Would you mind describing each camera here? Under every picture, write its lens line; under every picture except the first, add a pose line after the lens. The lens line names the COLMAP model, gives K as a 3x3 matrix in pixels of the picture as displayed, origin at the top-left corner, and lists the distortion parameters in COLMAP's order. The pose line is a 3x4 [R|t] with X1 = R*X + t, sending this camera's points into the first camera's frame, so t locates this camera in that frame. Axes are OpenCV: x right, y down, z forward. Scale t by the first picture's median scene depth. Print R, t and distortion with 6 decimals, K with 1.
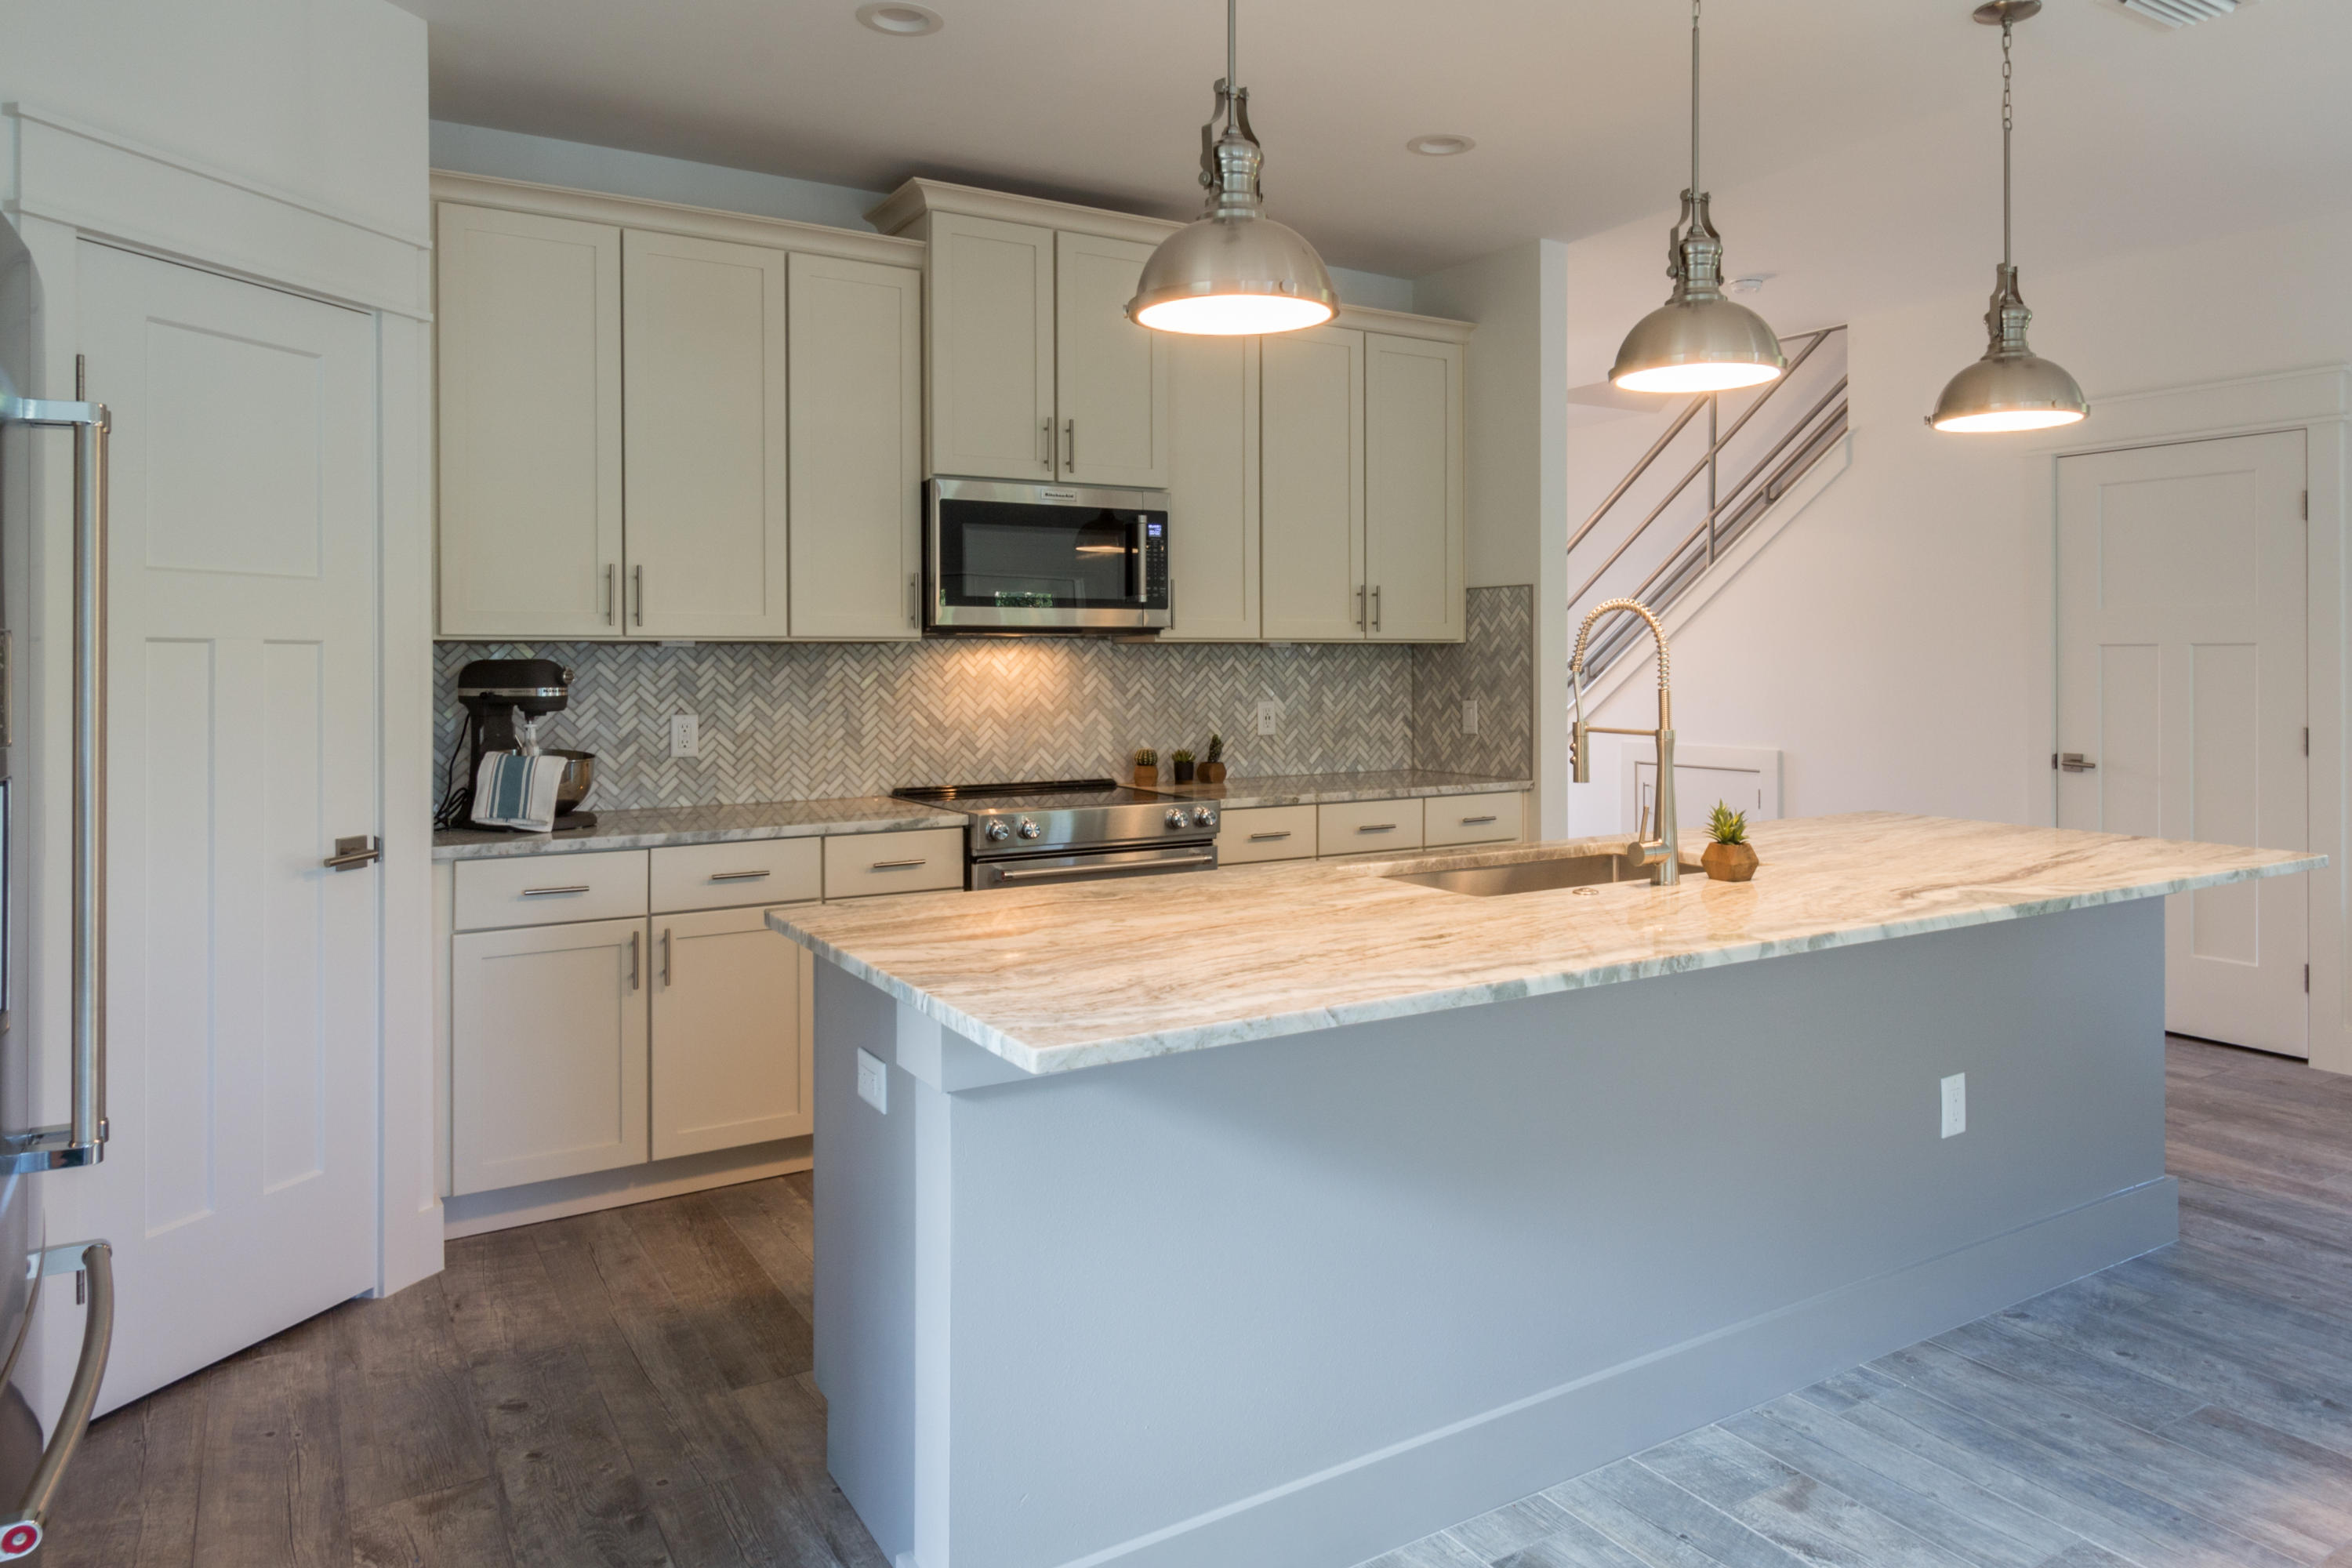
lens RADIAL K [[1473.2, 0, 1176.0], [0, 1473.2, 784.0], [0, 0, 1]] dist [0.000441, -0.000242]
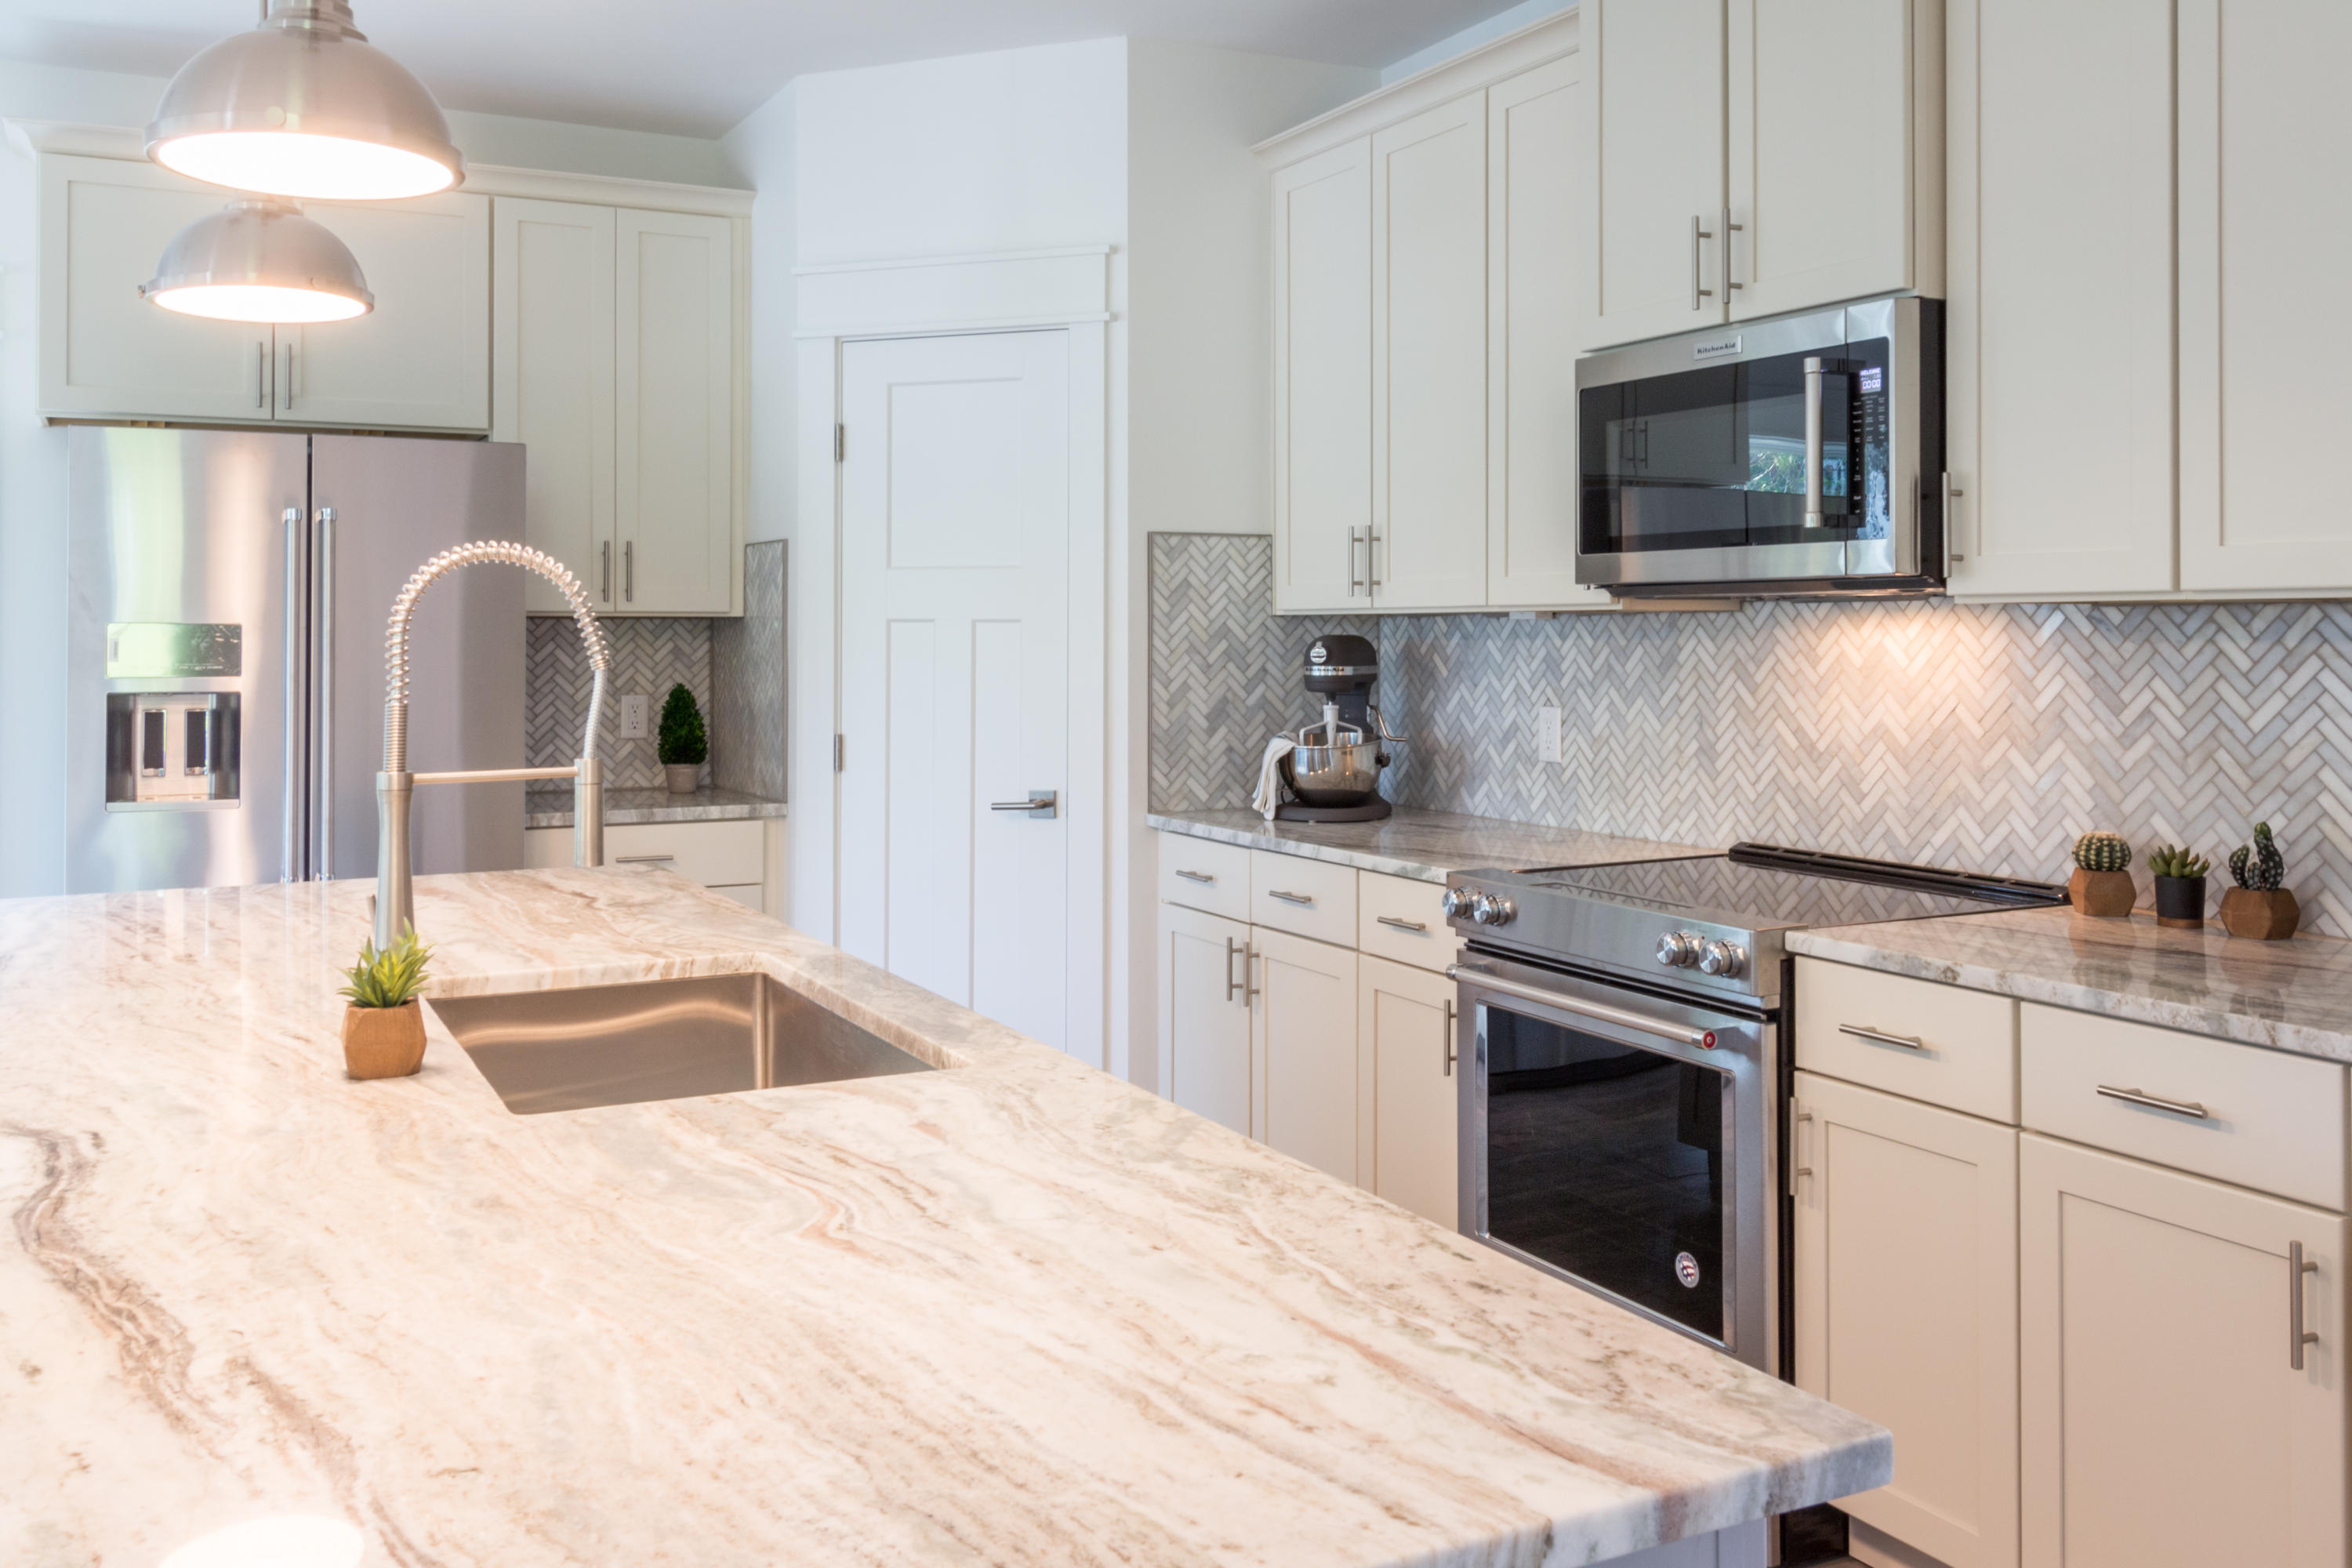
lens RADIAL K [[2000.0, 0, 1176.0], [0, 2000.0, 784.0], [0, 0, 1]] dist [-0.040838, 0.000600]
pose [[-0.075153, 0.080954, -0.993881, 0.659368], [-0.077607, 0.993201, 0.086767, -0.075340], [0.994148, 0.083652, -0.068359, 0.804018]]
